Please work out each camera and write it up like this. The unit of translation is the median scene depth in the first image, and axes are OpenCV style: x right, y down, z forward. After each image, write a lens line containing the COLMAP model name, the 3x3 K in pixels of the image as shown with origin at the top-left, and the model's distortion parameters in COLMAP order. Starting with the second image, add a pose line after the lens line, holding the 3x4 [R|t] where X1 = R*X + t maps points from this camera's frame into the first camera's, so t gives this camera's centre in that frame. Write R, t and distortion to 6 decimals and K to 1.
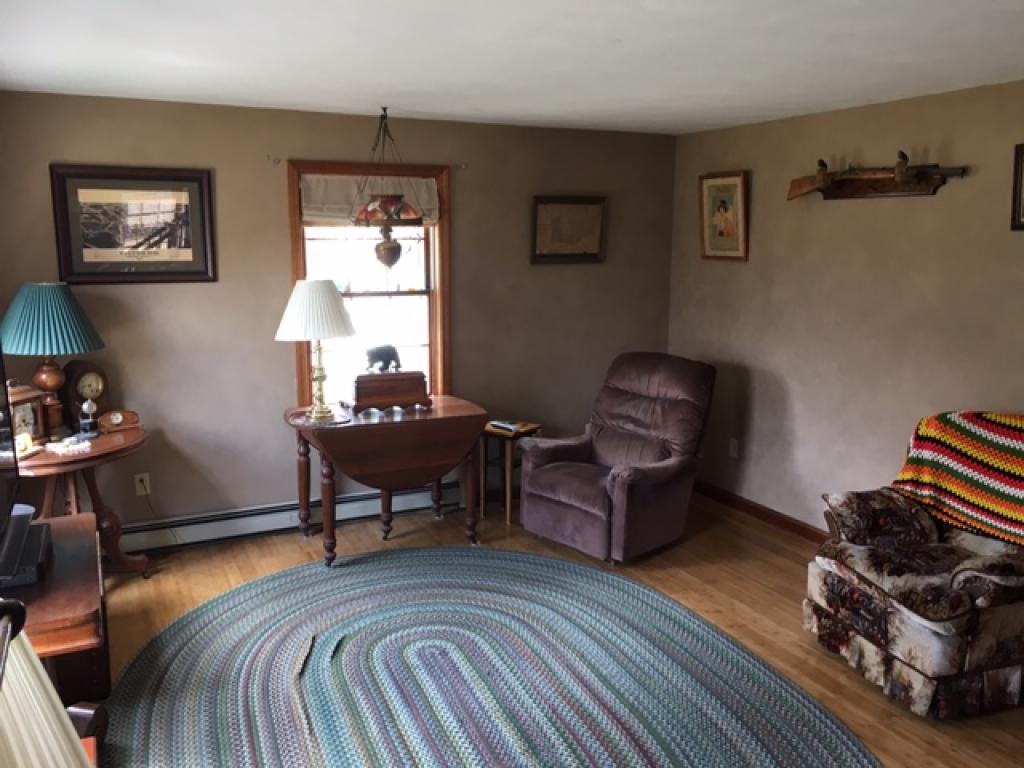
lens RADIAL K [[863.8, 0, 510.9], [0, 863.8, 378.6], [0, 0, 1]] dist [0.081217, -0.110608]
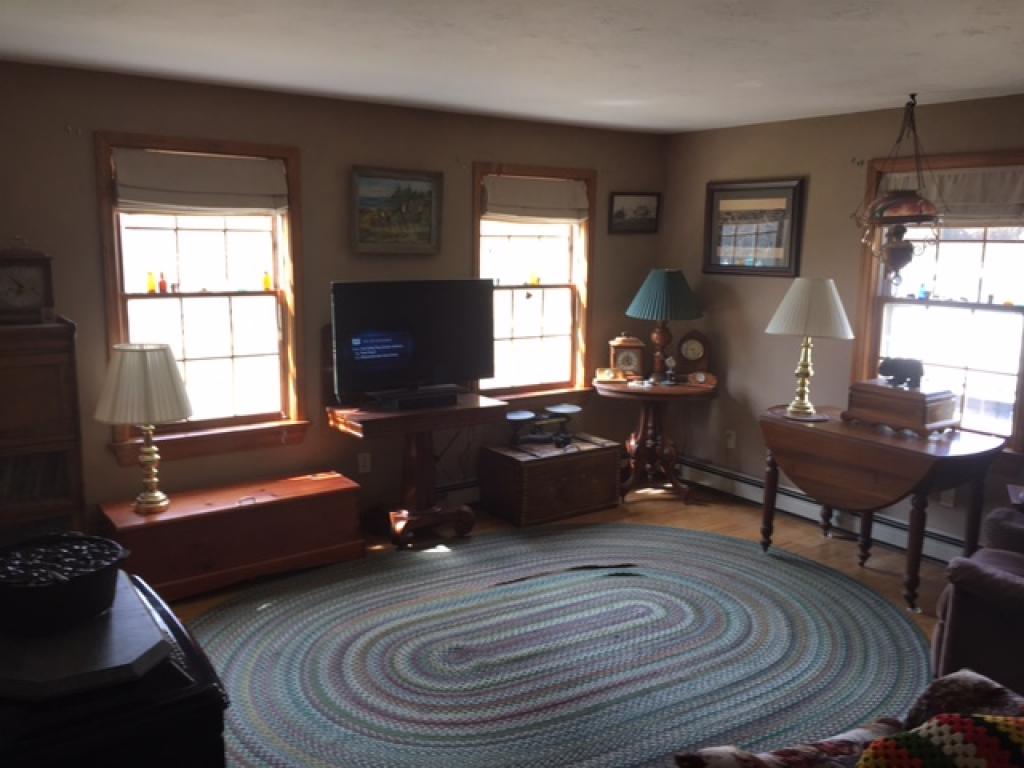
lens RADIAL K [[863.8, 0, 504.3], [0, 863.8, 383.7], [0, 0, 1]] dist [0.081217, -0.110608]
pose [[0.155460, 0.170819, -0.972961, 0.809357], [-0.172133, 0.974552, 0.143594, -0.086201], [0.972729, 0.145155, 0.180907, 0.524037]]
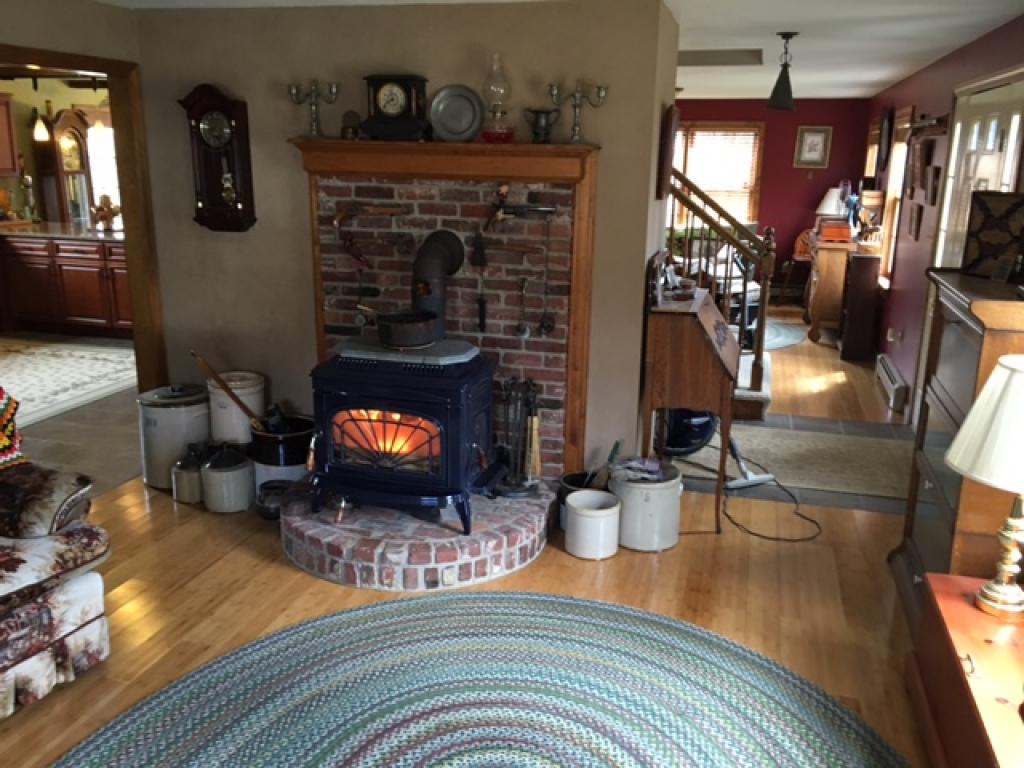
lens RADIAL K [[863.8, 0, 506.0], [0, 863.8, 379.5], [0, 0, 1]] dist [0.081217, -0.110608]
pose [[-0.748116, -0.188131, 0.636341, -0.320060], [0.080710, 0.926050, 0.368669, -0.166065], [-0.658642, 0.327166, -0.677609, 0.972914]]
